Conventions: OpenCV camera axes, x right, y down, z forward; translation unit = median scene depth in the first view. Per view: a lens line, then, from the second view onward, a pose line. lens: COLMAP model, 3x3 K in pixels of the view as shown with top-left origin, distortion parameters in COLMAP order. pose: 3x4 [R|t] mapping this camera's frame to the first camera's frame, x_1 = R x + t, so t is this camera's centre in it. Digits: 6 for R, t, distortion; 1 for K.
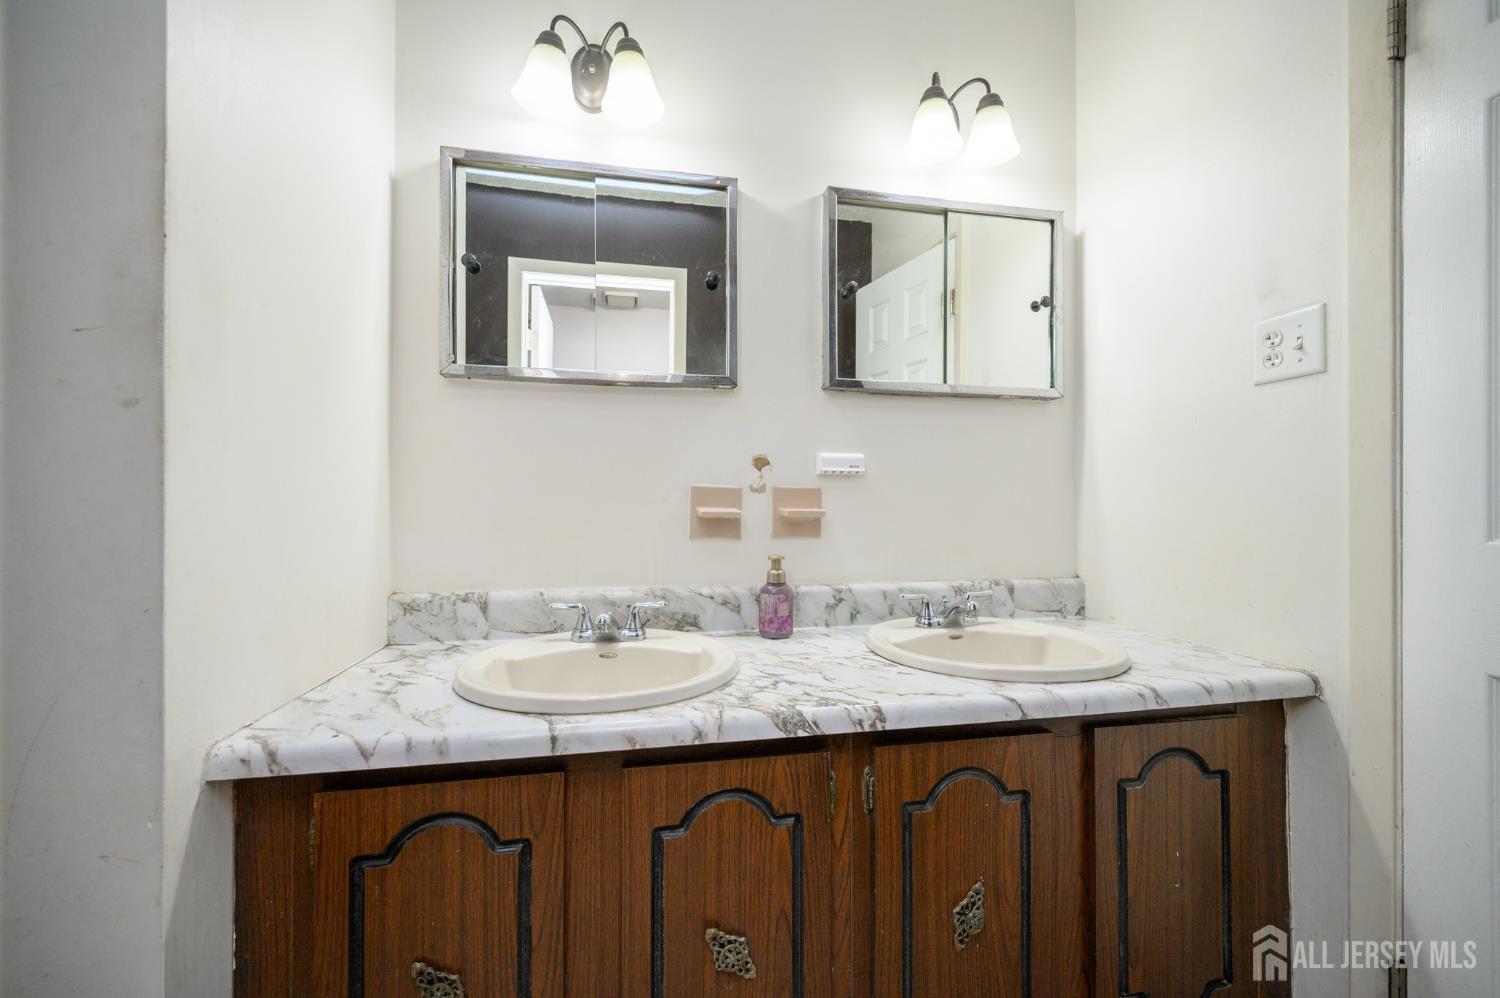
lens RADIAL K [[589.7, 0, 747.4], [0, 589.7, 494.3], [0, 0, 1]] dist [-0.002167, 0.001249]
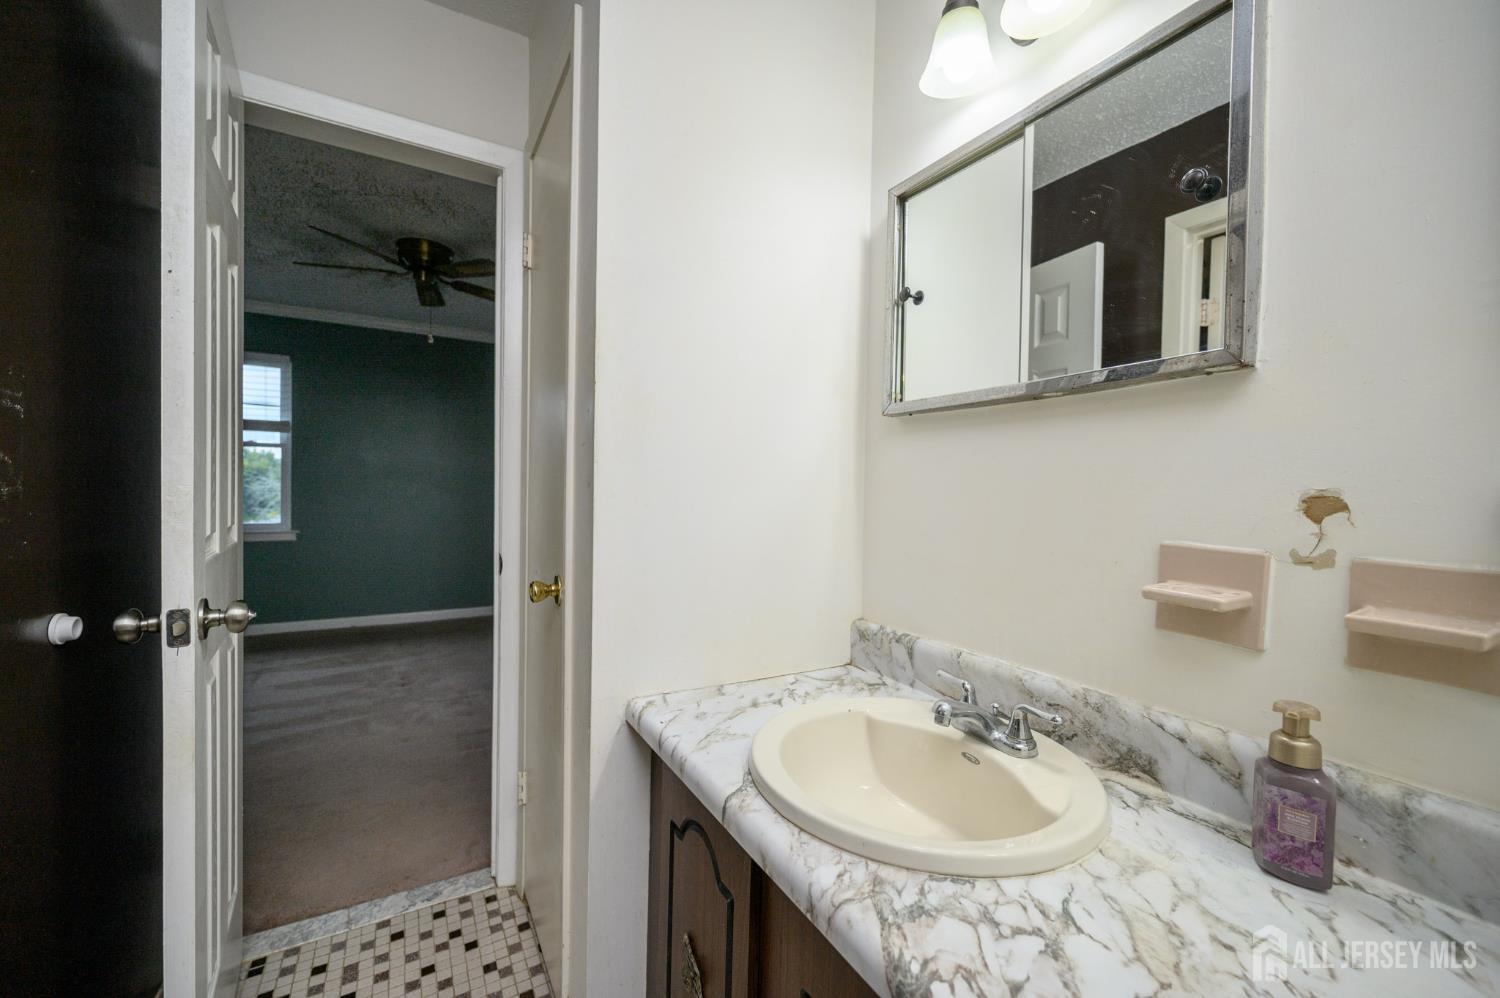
lens RADIAL K [[589.7, 0, 752.8], [0, 589.7, 500.2], [0, 0, 1]] dist [-0.002167, 0.001249]
pose [[0.328552, 0.019972, -0.944275, 0.348455], [-0.008801, 0.999798, 0.018084, -0.067889], [0.944445, 0.002369, 0.328661, 0.418075]]
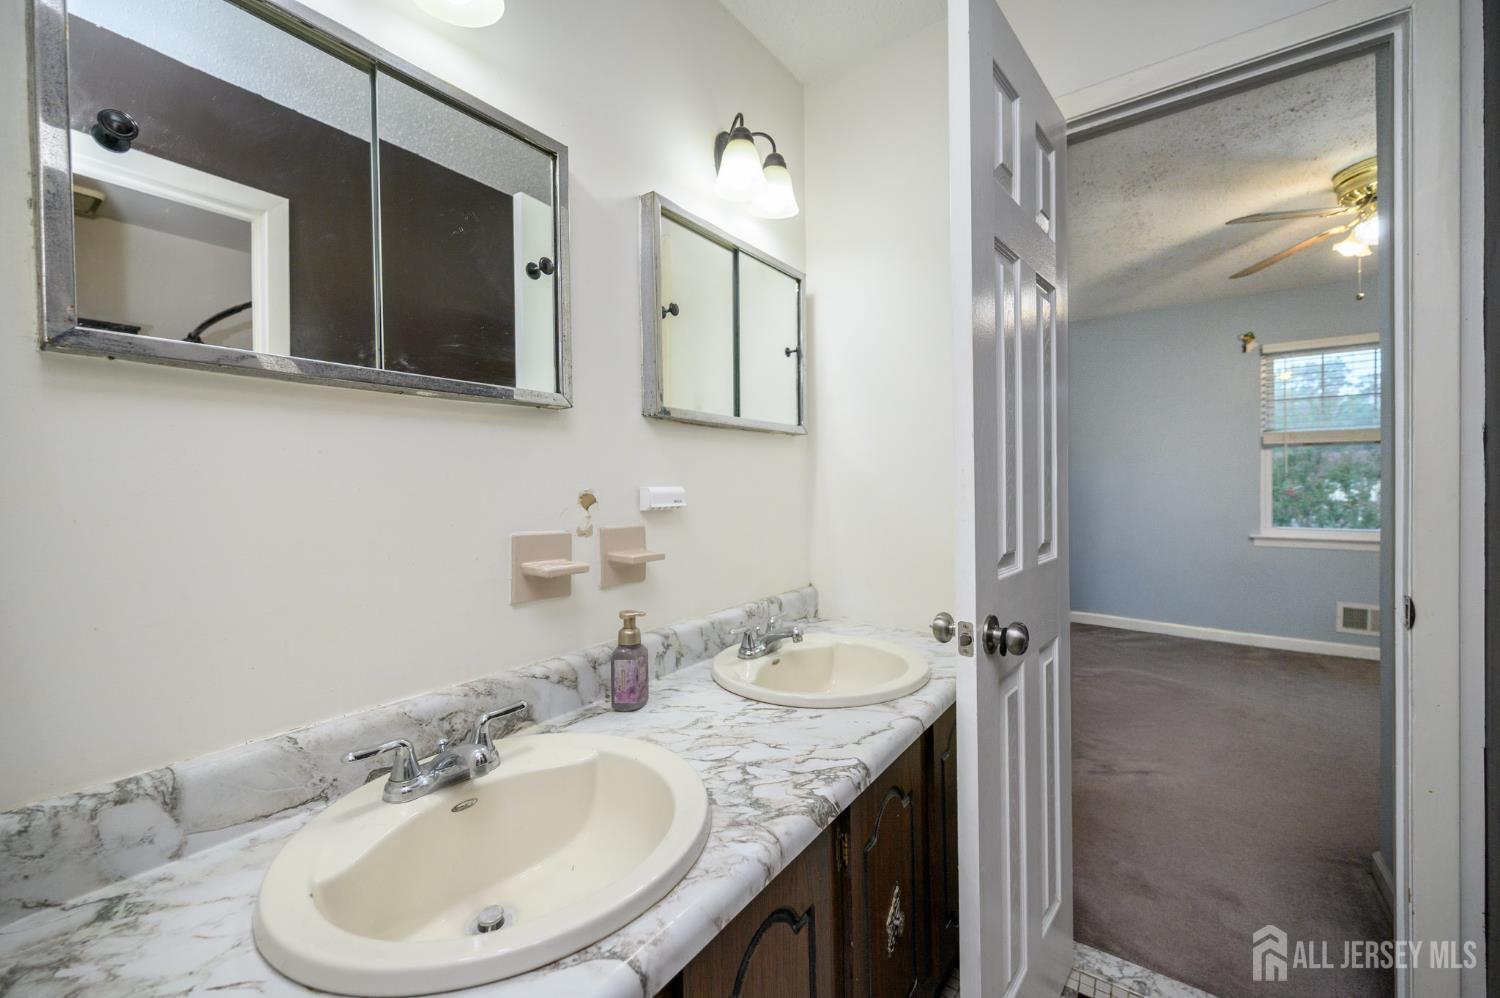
lens RADIAL K [[589.7, 0, 741.4], [0, 589.7, 487.8], [0, 0, 1]] dist [-0.002167, 0.001249]
pose [[0.742910, -0.015396, 0.669215, -0.393917], [0.011412, 0.999881, 0.010335, -0.082262], [-0.669294, -0.000041, 0.742997, 0.252276]]
